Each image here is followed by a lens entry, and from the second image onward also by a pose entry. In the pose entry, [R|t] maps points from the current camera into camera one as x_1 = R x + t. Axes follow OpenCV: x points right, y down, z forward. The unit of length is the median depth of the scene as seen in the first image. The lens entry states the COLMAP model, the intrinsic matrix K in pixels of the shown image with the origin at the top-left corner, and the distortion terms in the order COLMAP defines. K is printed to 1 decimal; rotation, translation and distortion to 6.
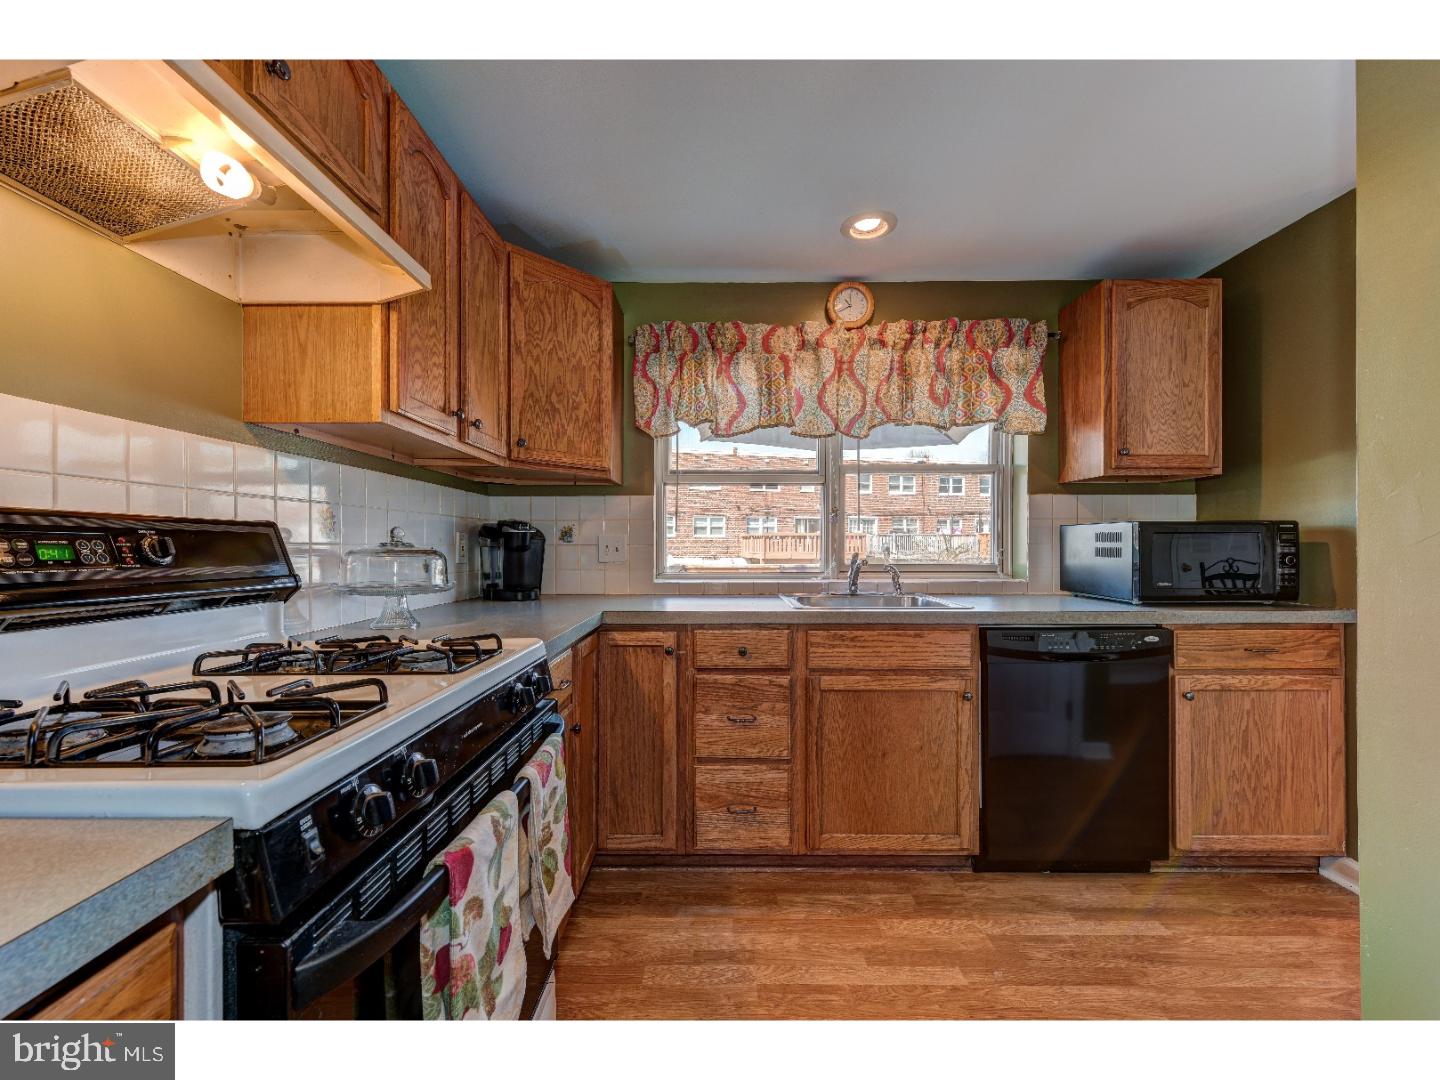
lens RADIAL K [[564.8, 0, 715.9], [0, 564.8, 542.6], [0, 0, 1]] dist [0.000336, 0.000029]
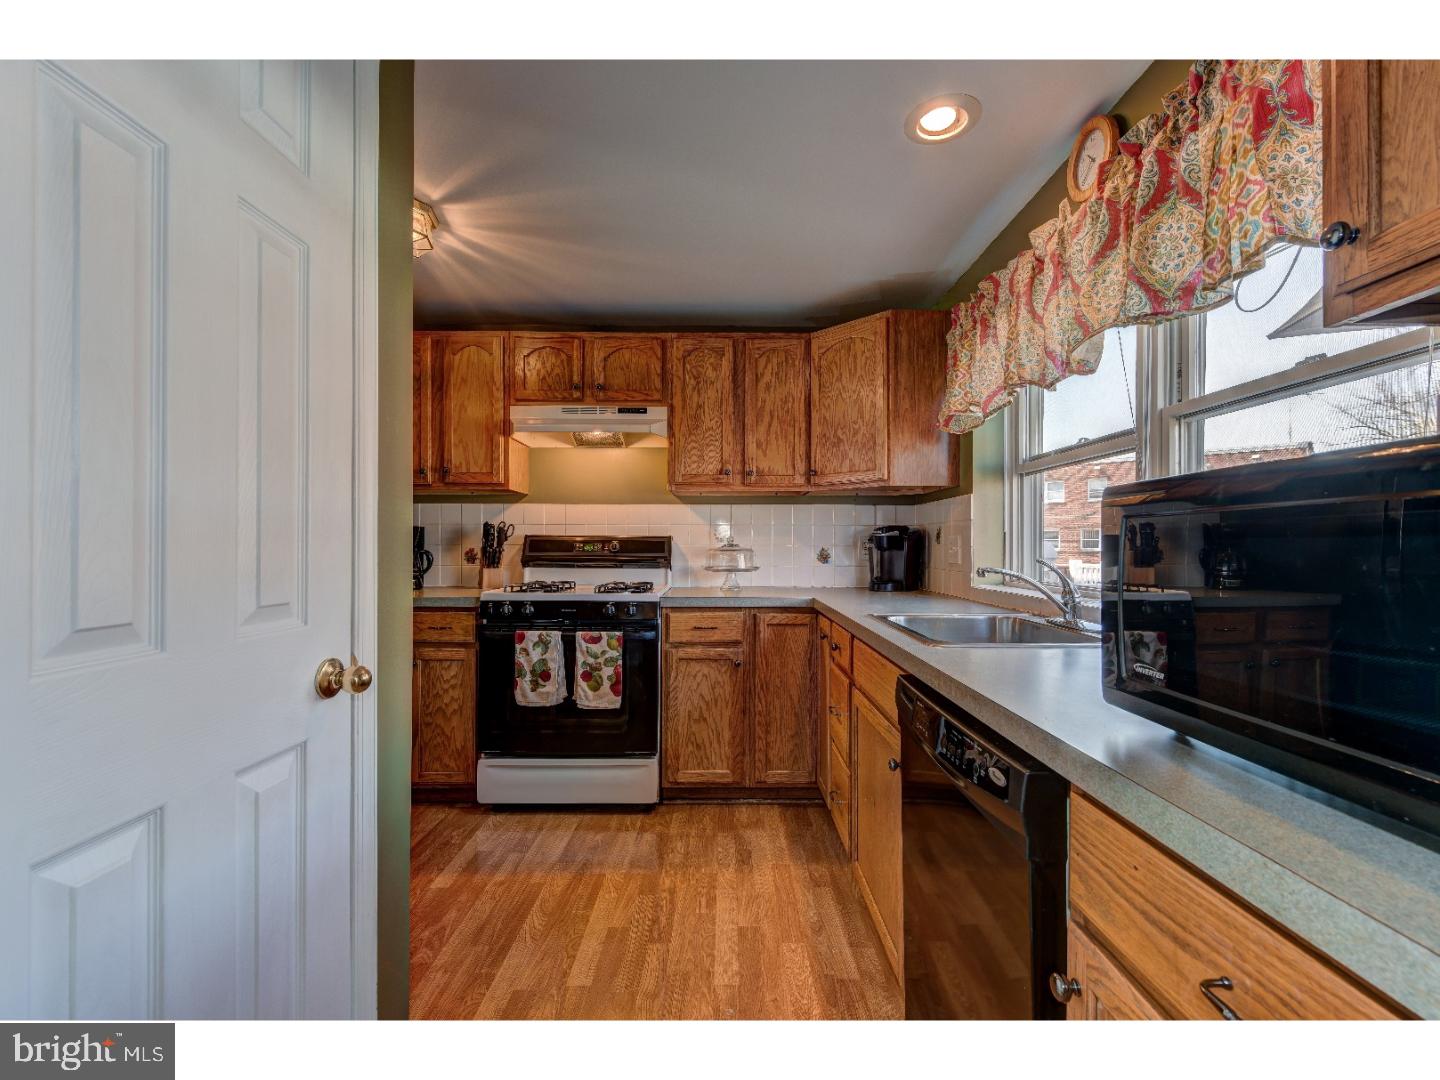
lens RADIAL K [[603.1, 0, 720.0], [0, 603.1, 540.0], [0, 0, 1]] dist [-0.000583, -0.000163]
pose [[0.013596, -0.007194, -0.999882, 0.985266], [0.005934, 0.999957, -0.007113, 0.000767], [0.999890, -0.005837, 0.013638, 0.633501]]
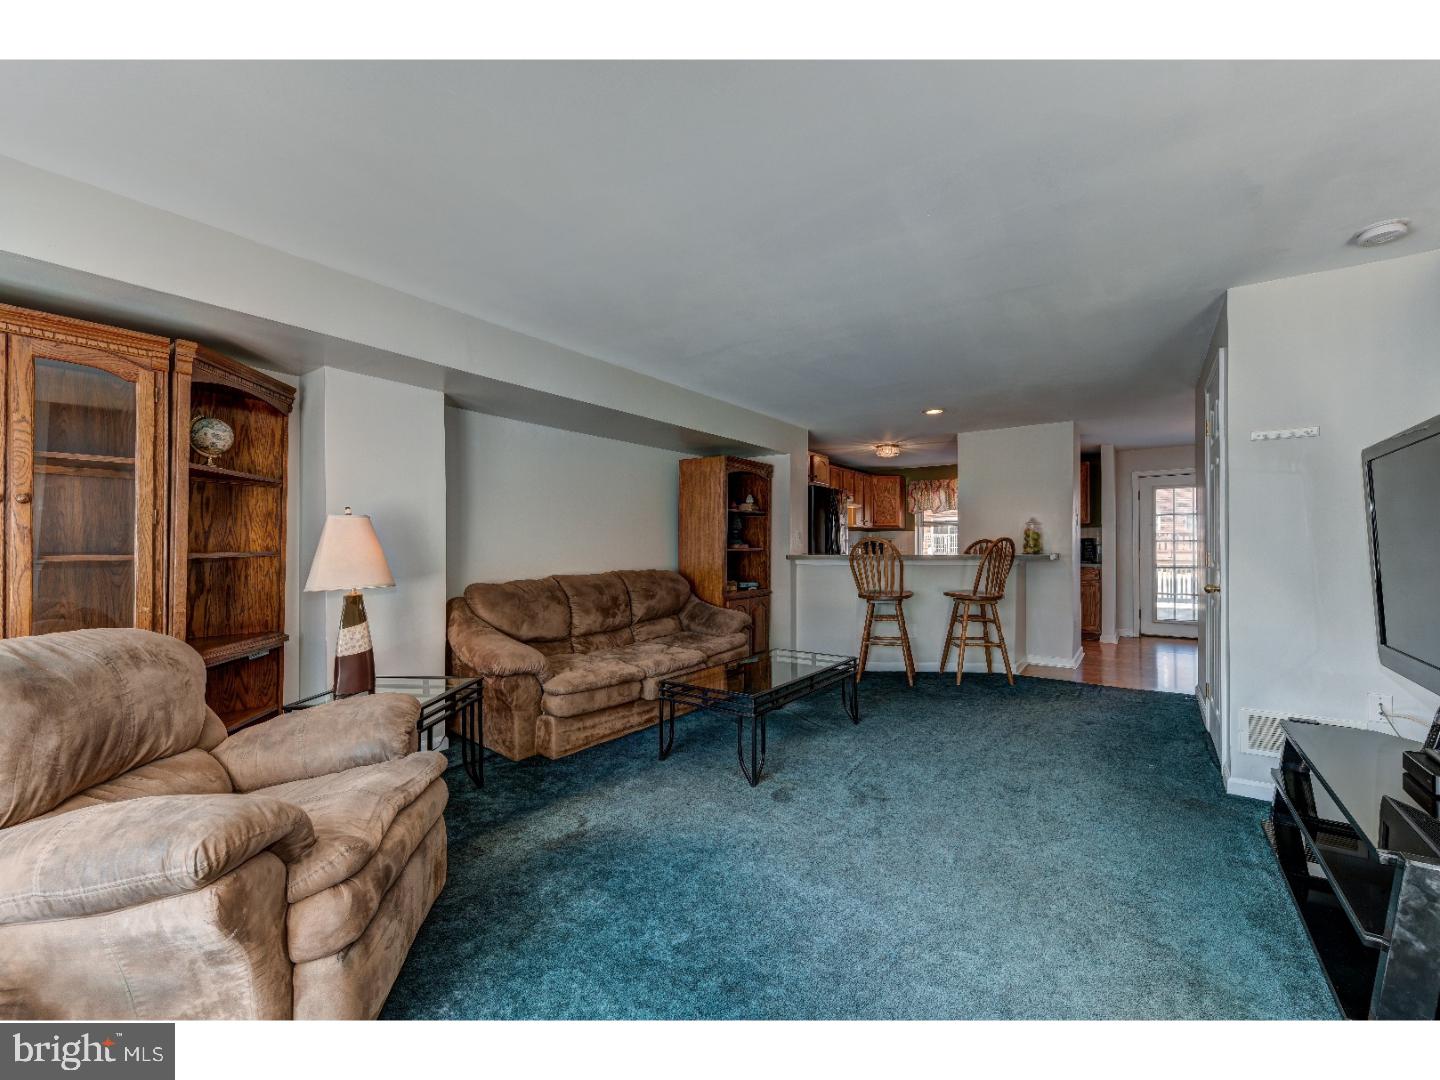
lens RADIAL K [[622.0, 0, 720.0], [0, 622.0, 540.0], [0, 0, 1]] dist [0.001553, 0.000312]
pose [[0.819888, -0.006519, -0.572486, 1.160915], [0.008665, 0.999962, 0.001024, -0.048579], [0.572458, -0.005800, 0.819914, -2.960580]]
